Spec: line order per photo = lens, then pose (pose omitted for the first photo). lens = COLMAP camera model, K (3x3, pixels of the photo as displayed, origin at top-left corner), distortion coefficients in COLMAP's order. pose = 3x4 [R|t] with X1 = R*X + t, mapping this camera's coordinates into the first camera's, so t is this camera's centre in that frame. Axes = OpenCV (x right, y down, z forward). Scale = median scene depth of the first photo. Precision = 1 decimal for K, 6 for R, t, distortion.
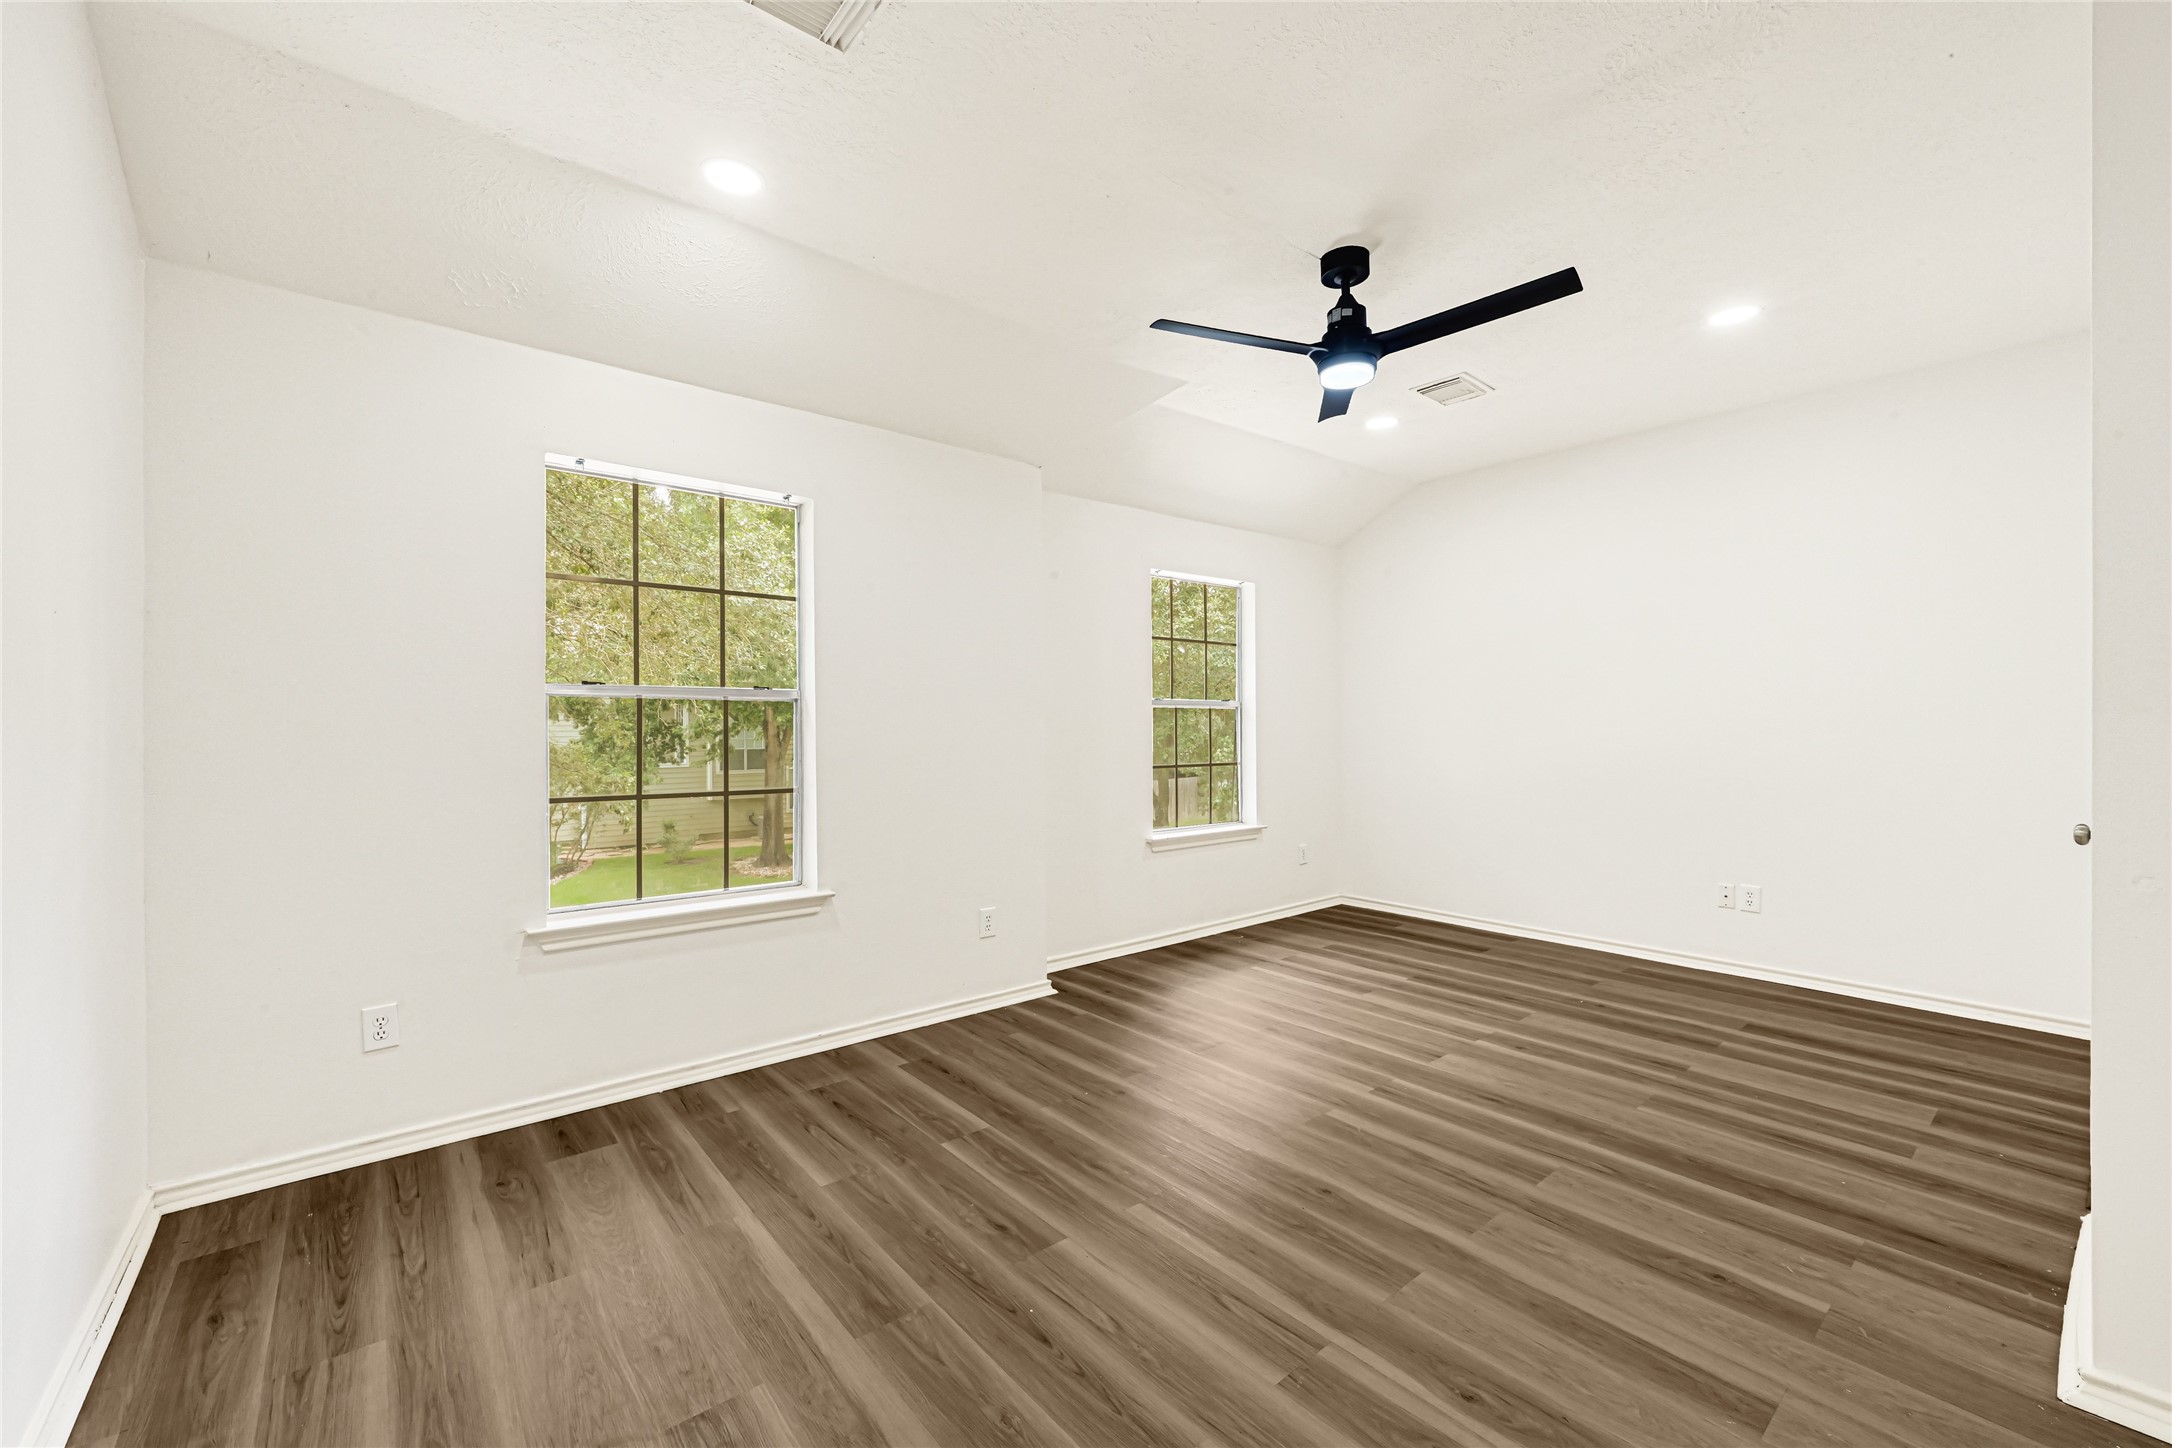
lens RADIAL K [[880.6, 0, 1086.0], [0, 880.6, 724.0], [0, 0, 1]] dist [0.000954, -0.000149]
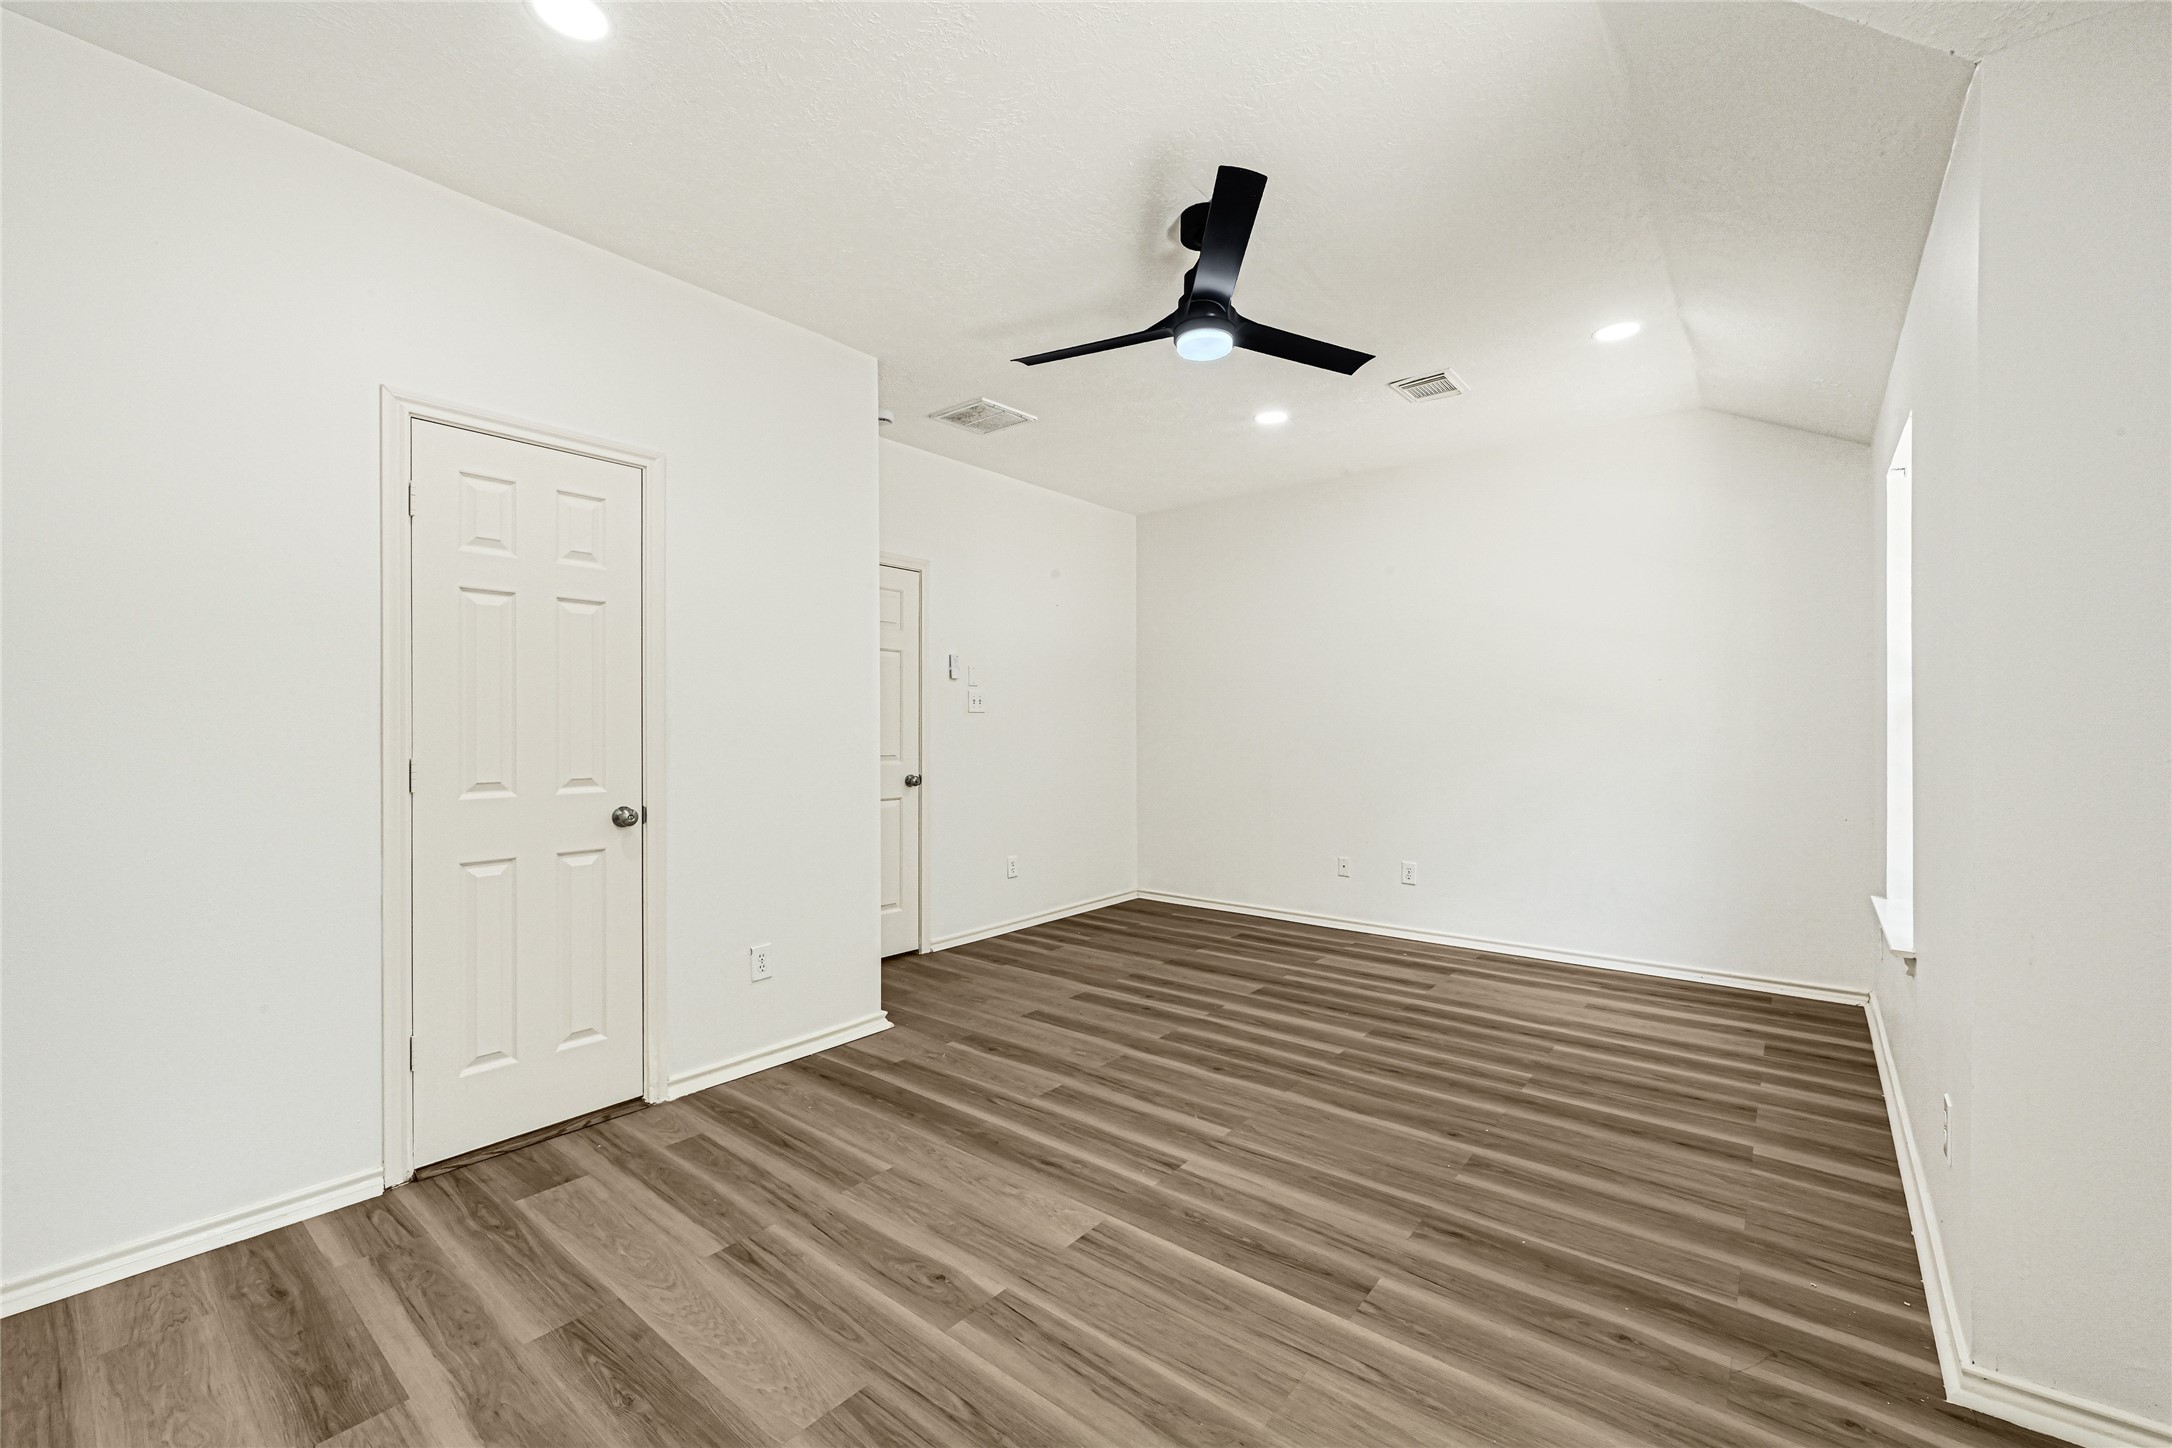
lens RADIAL K [[880.6, 0, 1086.0], [0, 880.6, 724.0], [0, 0, 1]] dist [0.000954, -0.000149]
pose [[-0.980691, 0.005952, -0.195474, 0.675041], [0.007652, 0.999939, -0.007943, 0.007791], [0.195415, -0.009286, -0.980677, 2.113706]]
